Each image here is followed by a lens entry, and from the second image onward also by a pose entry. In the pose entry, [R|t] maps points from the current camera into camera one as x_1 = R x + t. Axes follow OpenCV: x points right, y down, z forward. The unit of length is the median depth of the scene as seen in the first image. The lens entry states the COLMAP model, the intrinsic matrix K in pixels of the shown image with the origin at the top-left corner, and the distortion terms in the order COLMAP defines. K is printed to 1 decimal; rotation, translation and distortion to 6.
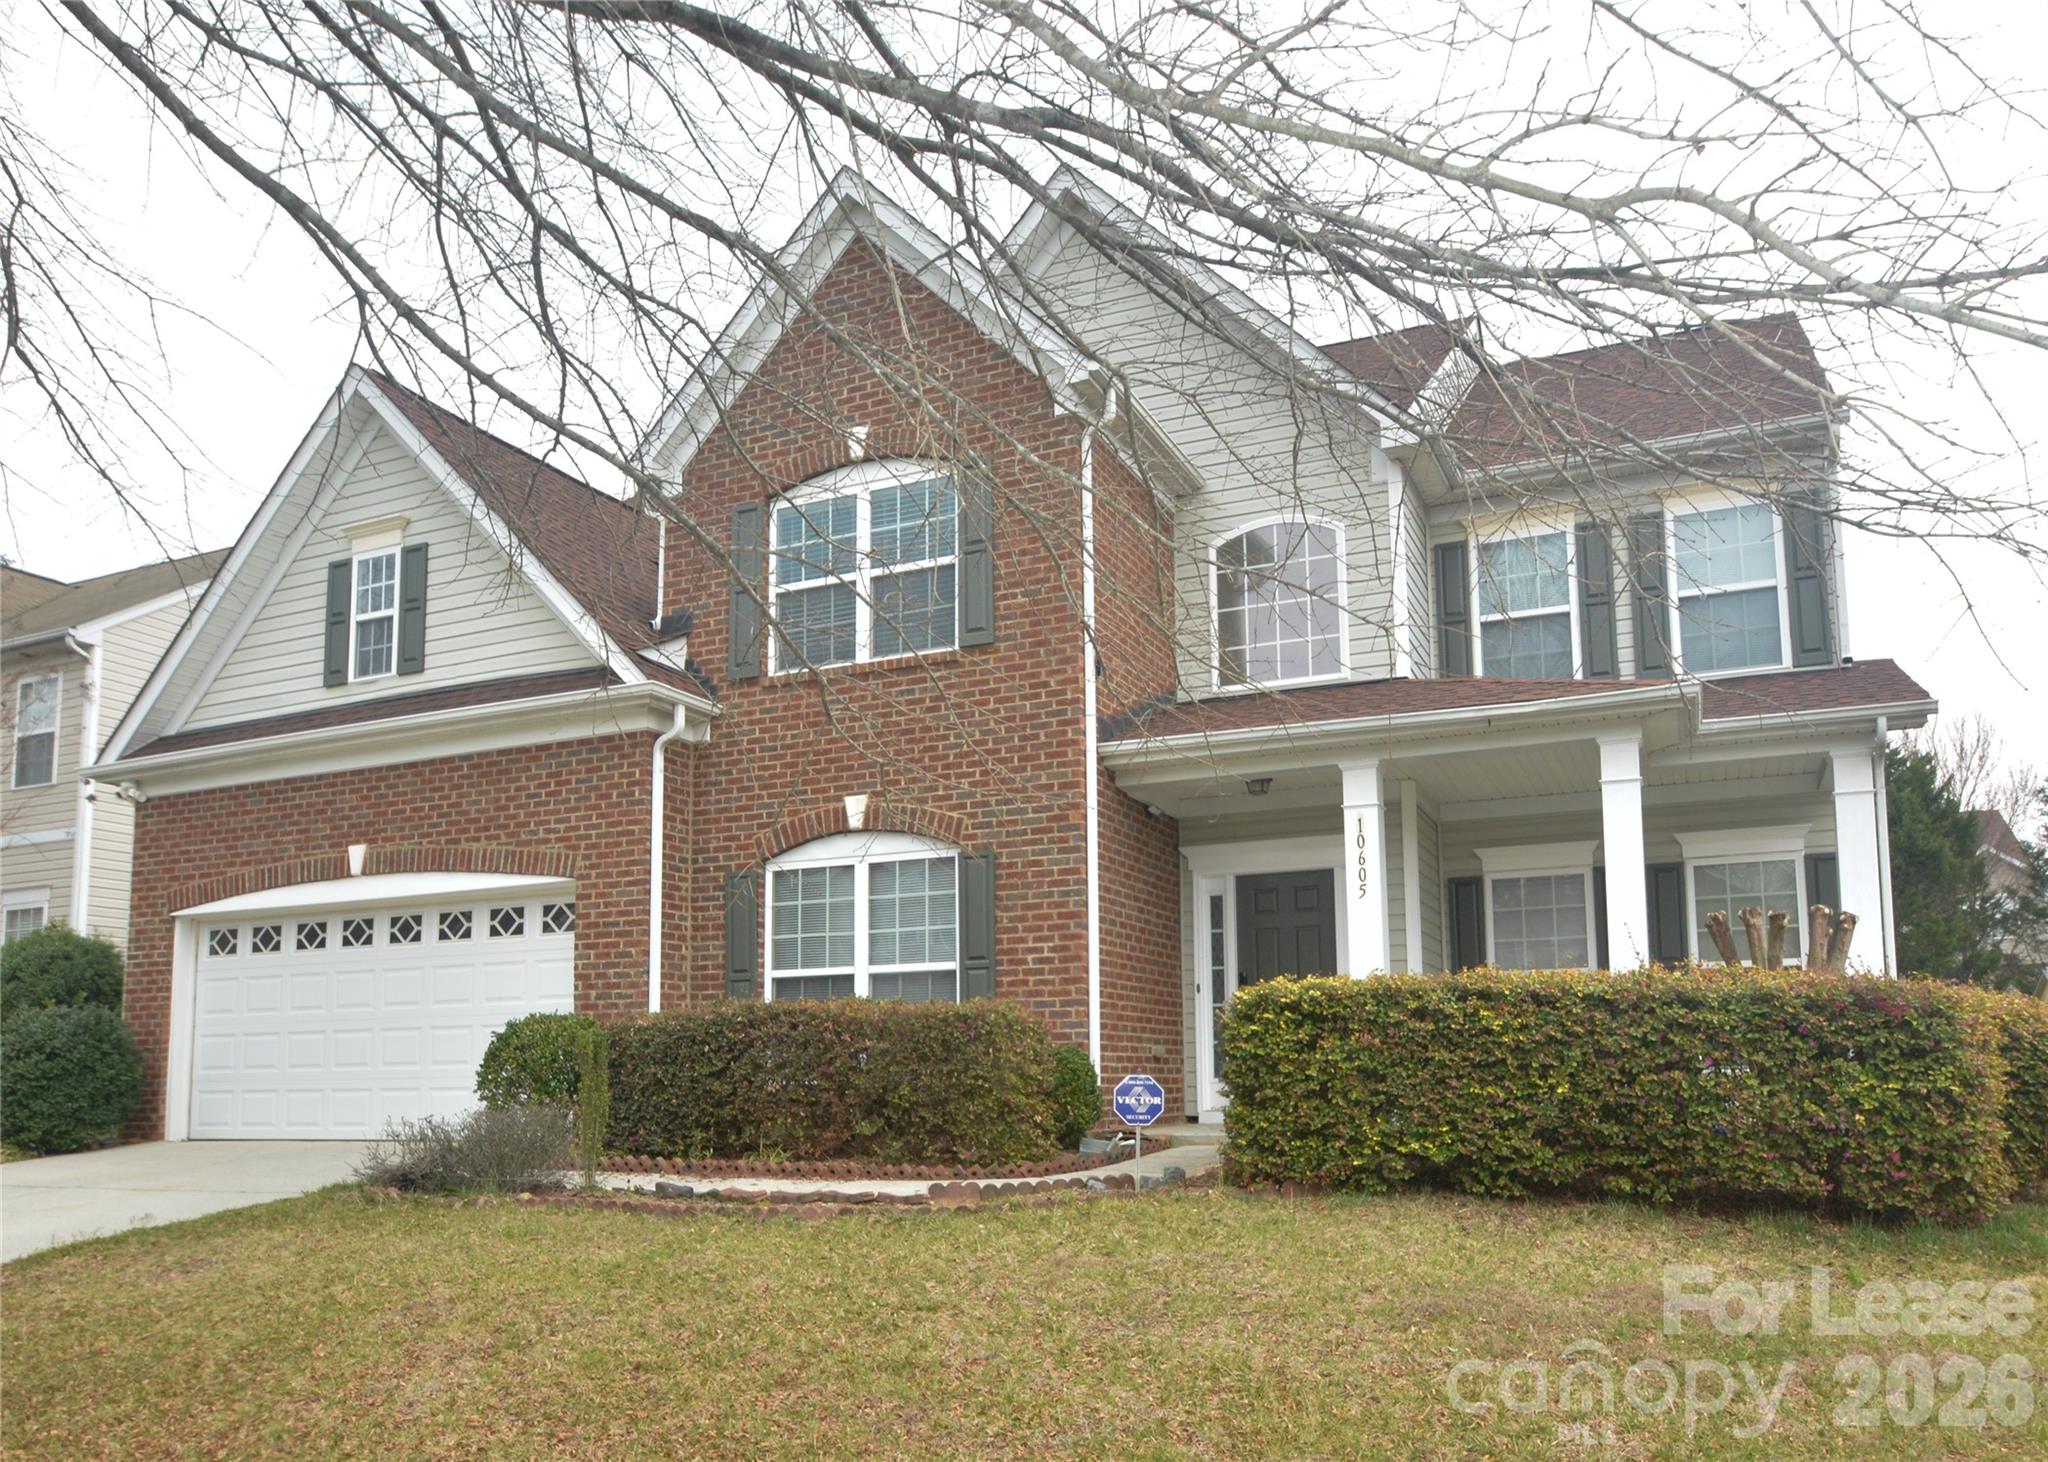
lens RADIAL K [[1490.2, 0, 1057.6], [0, 1490.2, 870.2], [0, 0, 1]] dist [-0.001898, 0.001348]
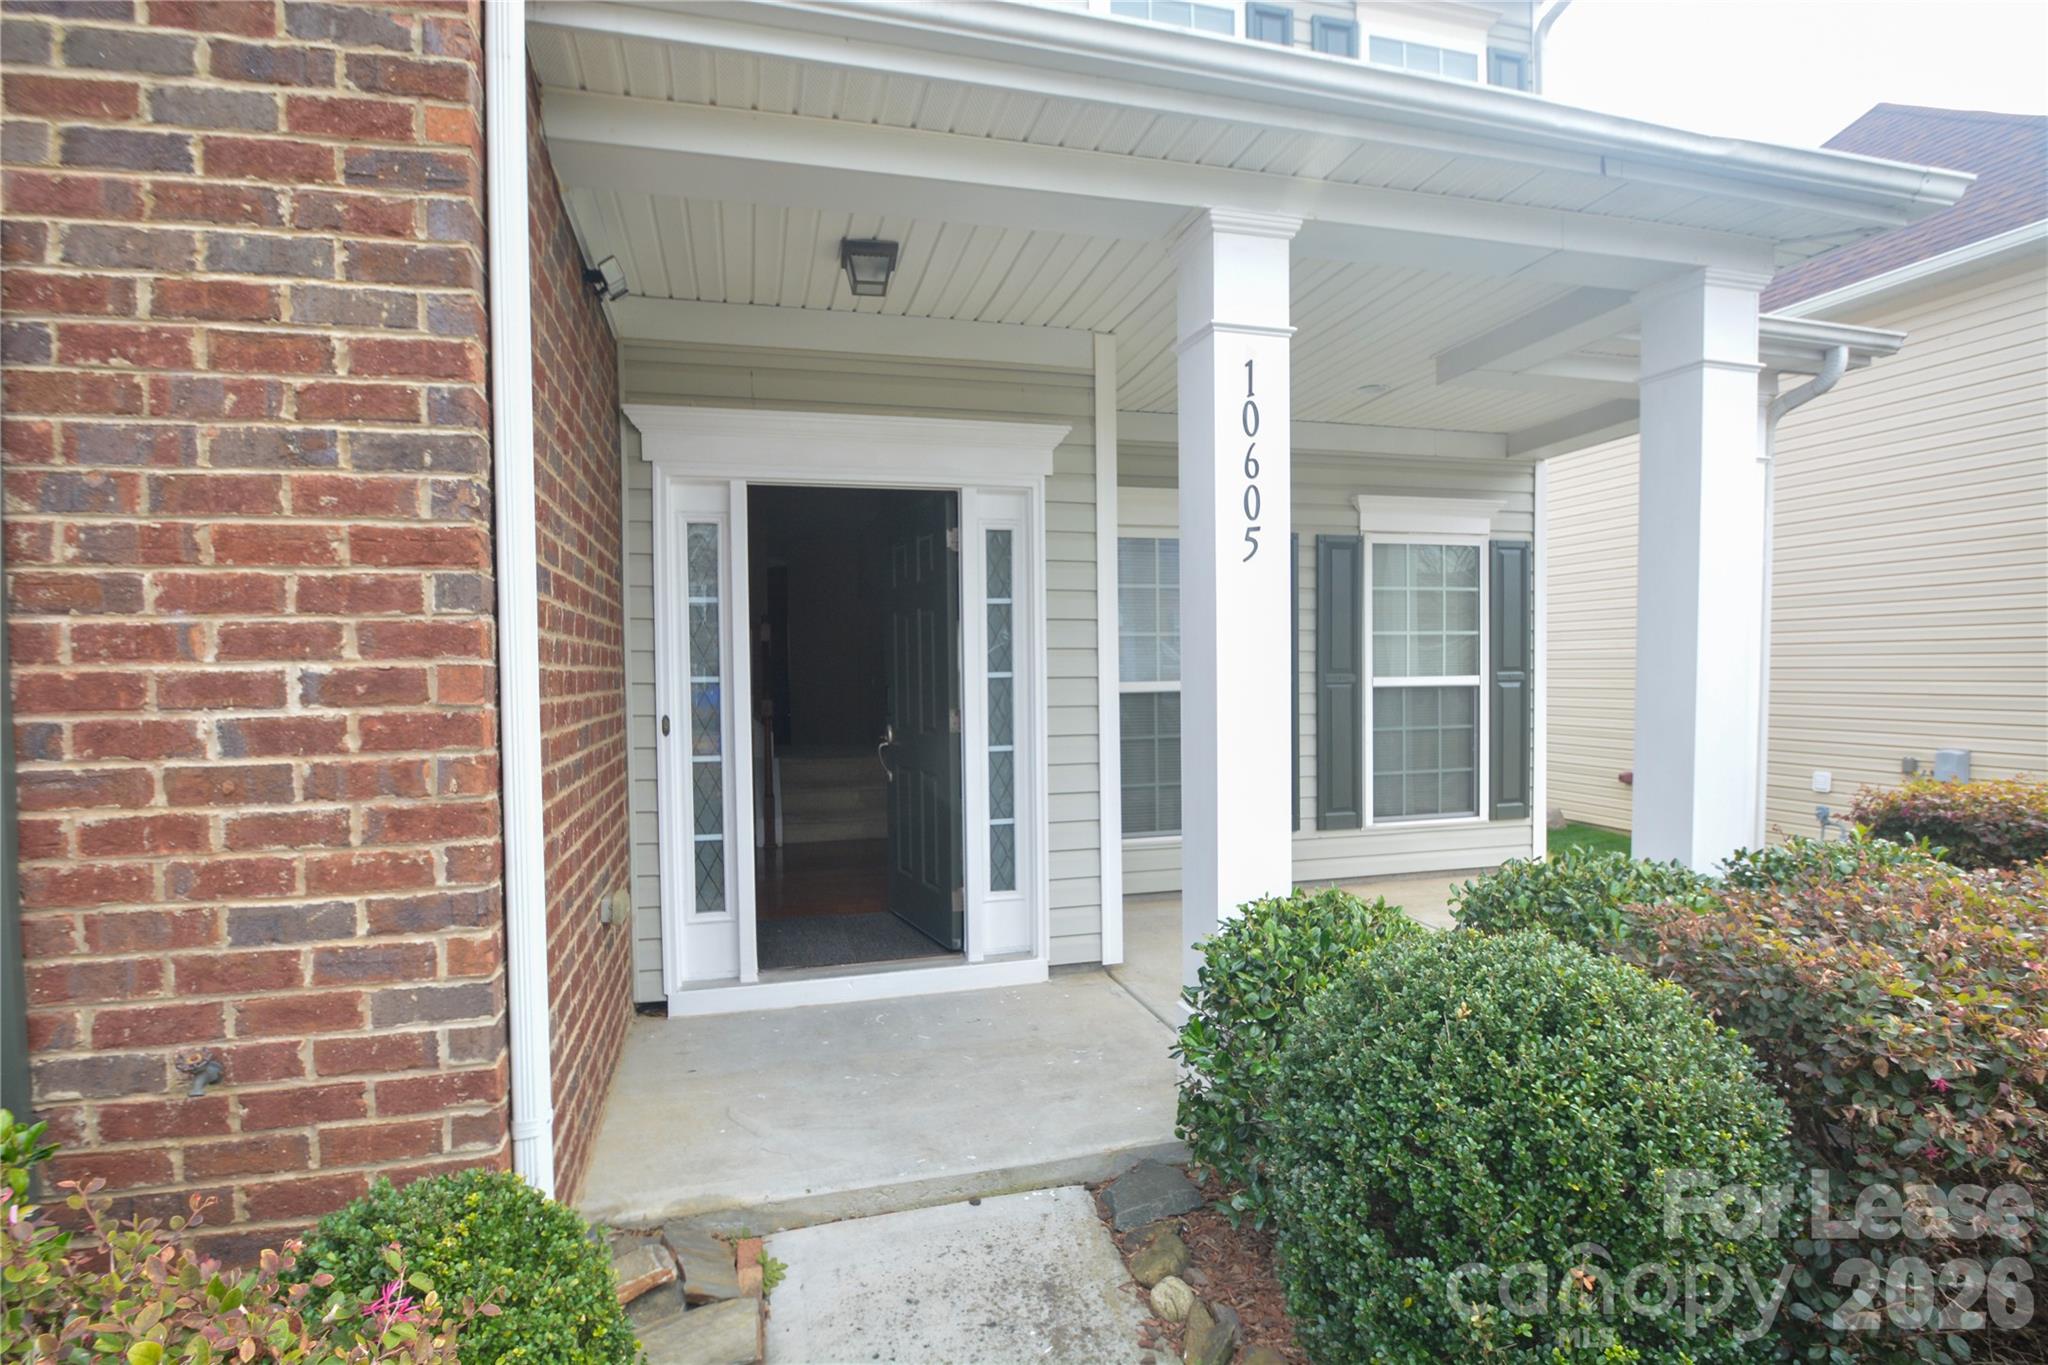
lens RADIAL K [[1011.1, 0, 1017.6], [0, 1011.1, 699.4], [0, 0, 1]] dist [-0.024761, -0.001410]
pose [[0.777970, -0.017192, 0.628066, -0.017311], [-0.086301, 0.987227, 0.133922, 0.023897], [-0.622347, -0.158390, 0.766549, 0.793384]]
